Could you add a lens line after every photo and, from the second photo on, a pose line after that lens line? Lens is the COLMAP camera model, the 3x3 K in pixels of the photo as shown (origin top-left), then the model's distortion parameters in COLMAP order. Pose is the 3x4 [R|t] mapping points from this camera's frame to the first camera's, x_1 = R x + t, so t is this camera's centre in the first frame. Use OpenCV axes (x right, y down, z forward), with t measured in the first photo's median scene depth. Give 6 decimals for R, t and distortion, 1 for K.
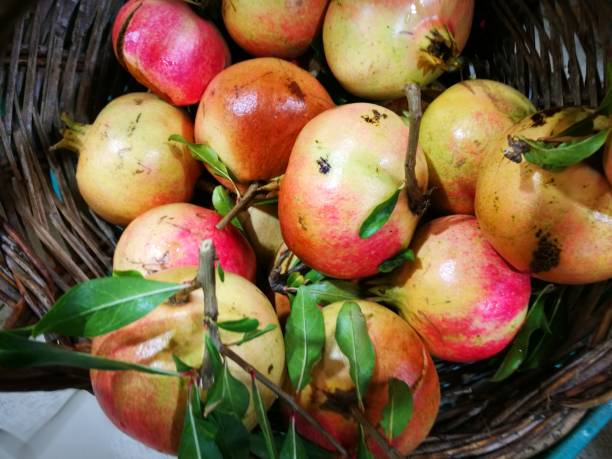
lens RADIAL K [[594.1, 0, 335.2], [0, 594.1, 231.8], [0, 0, 1]] dist [-0.020887, -0.023093]
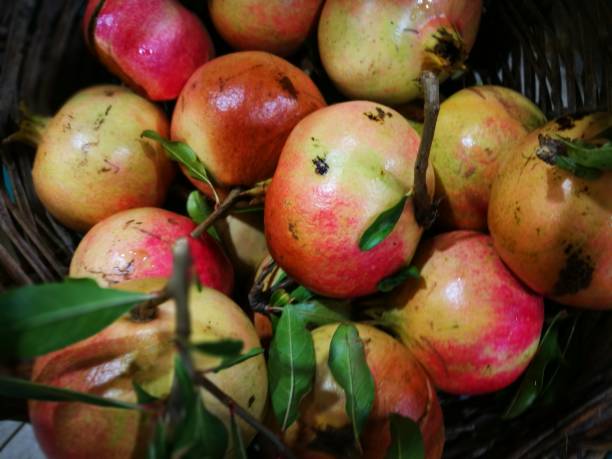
lens RADIAL K [[589.9, 0, 346.1], [0, 589.9, 228.9], [0, 0, 1]] dist [-0.054382, 0.037350]
pose [[0.996964, 0.036443, 0.068810, -0.033521], [-0.032739, 0.997993, -0.054208, 0.023598], [-0.070647, 0.051791, 0.996156, 0.124203]]
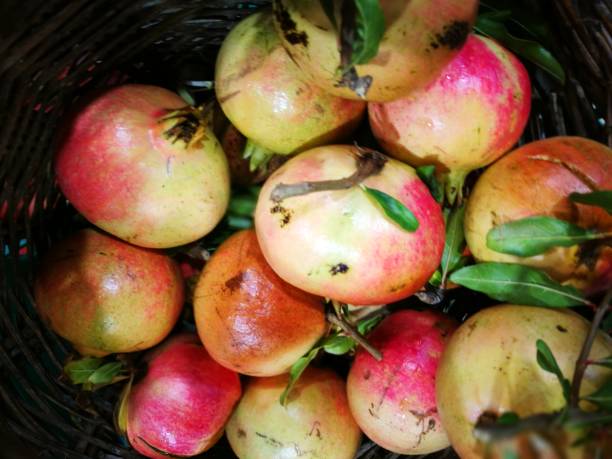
lens RADIAL K [[595.6, 0, 323.3], [0, 595.6, 226.6], [0, 0, 1]] dist [-0.020839, -0.003980]
pose [[-0.007316, -0.992538, -0.121715, 0.141015], [0.995992, -0.018084, 0.087598, -0.189639], [-0.089145, -0.120587, 0.988692, 0.075870]]
